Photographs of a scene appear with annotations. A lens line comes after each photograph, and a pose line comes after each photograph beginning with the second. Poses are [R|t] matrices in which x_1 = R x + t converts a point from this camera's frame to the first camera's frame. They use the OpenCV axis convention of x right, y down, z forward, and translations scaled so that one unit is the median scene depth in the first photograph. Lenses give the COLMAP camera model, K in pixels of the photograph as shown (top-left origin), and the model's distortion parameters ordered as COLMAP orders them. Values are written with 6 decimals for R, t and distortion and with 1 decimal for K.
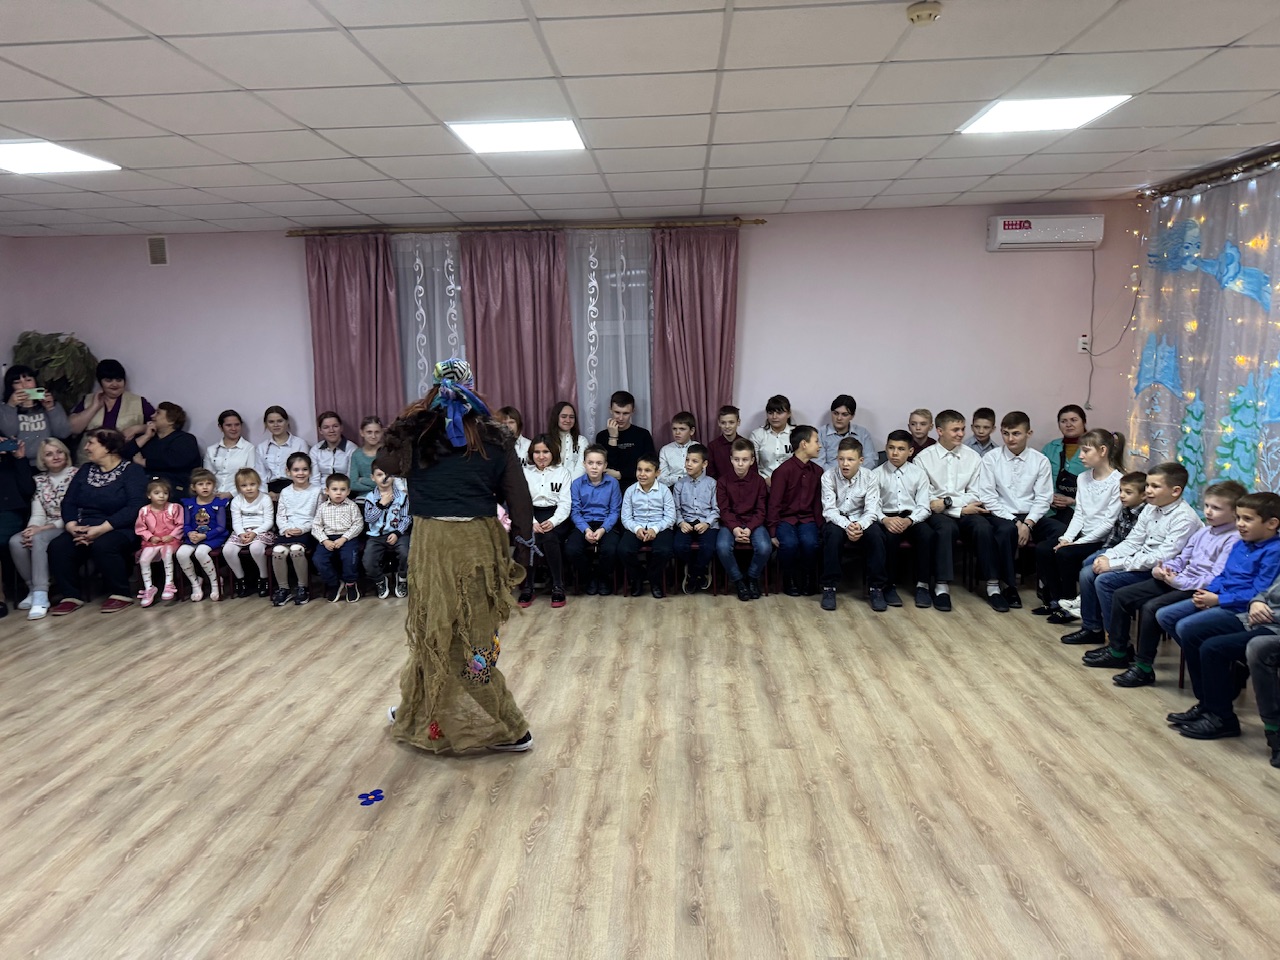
lens RADIAL K [[898.0, 0, 635.3], [0, 898.0, 479.6], [0, 0, 1]] dist [0.055036, -0.067962]
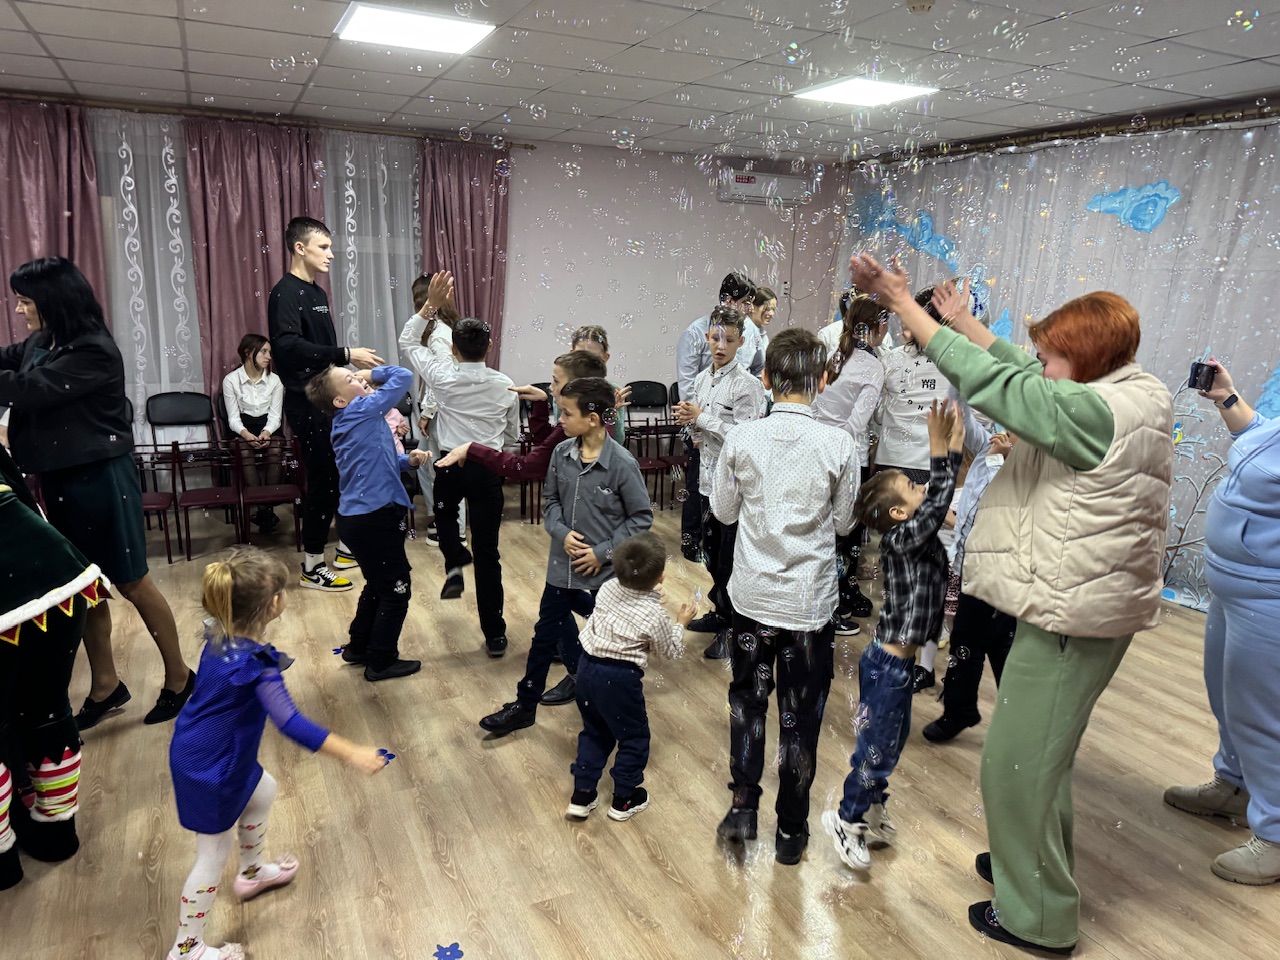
lens RADIAL K [[898.0, 0, 637.6], [0, 898.0, 480.9], [0, 0, 1]] dist [0.055036, -0.067962]
pose [[0.878736, -0.058976, 0.473650, -0.327731], [0.018888, 0.995856, 0.088958, -0.007004], [-0.476934, -0.069224, 0.876209, 0.058829]]
